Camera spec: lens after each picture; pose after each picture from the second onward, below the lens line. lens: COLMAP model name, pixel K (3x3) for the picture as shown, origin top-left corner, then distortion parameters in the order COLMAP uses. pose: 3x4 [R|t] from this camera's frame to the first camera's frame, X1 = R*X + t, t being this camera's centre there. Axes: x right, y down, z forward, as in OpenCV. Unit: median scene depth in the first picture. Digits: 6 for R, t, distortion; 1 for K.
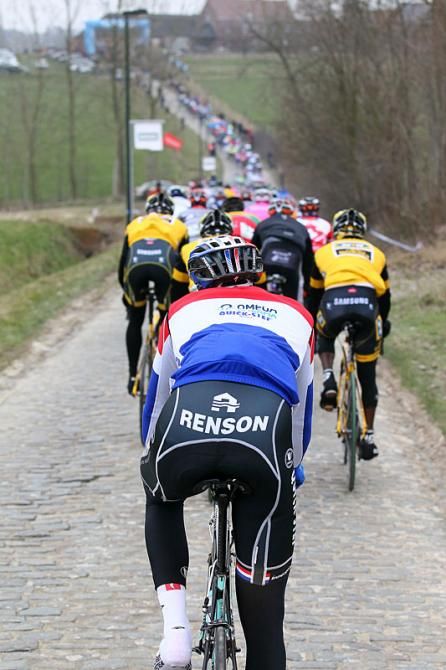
lens RADIAL K [[3656.1, 0, 223.0], [0, 3656.1, 335.0], [0, 0, 1]] dist [-0.064760, 3.356210]
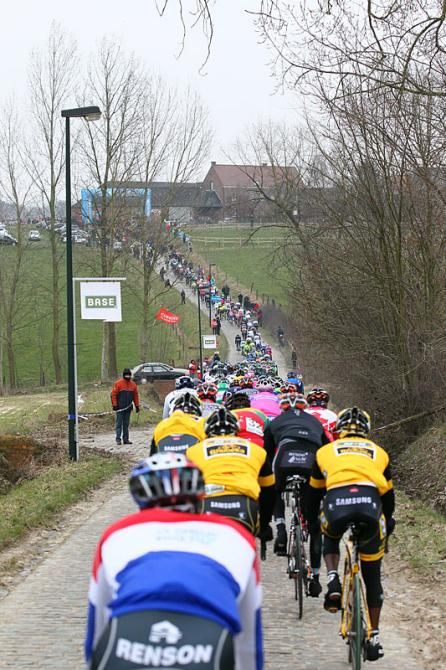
lens RADIAL K [[3656.1, 0, 223.0], [0, 3656.1, 335.0], [0, 0, 1]] dist [-0.064760, 3.356210]
pose [[0.999985, -0.004889, -0.002324, 0.001032], [0.004771, 0.998816, -0.048412, -0.006337], [0.002558, 0.048400, 0.998825, 0.132044]]
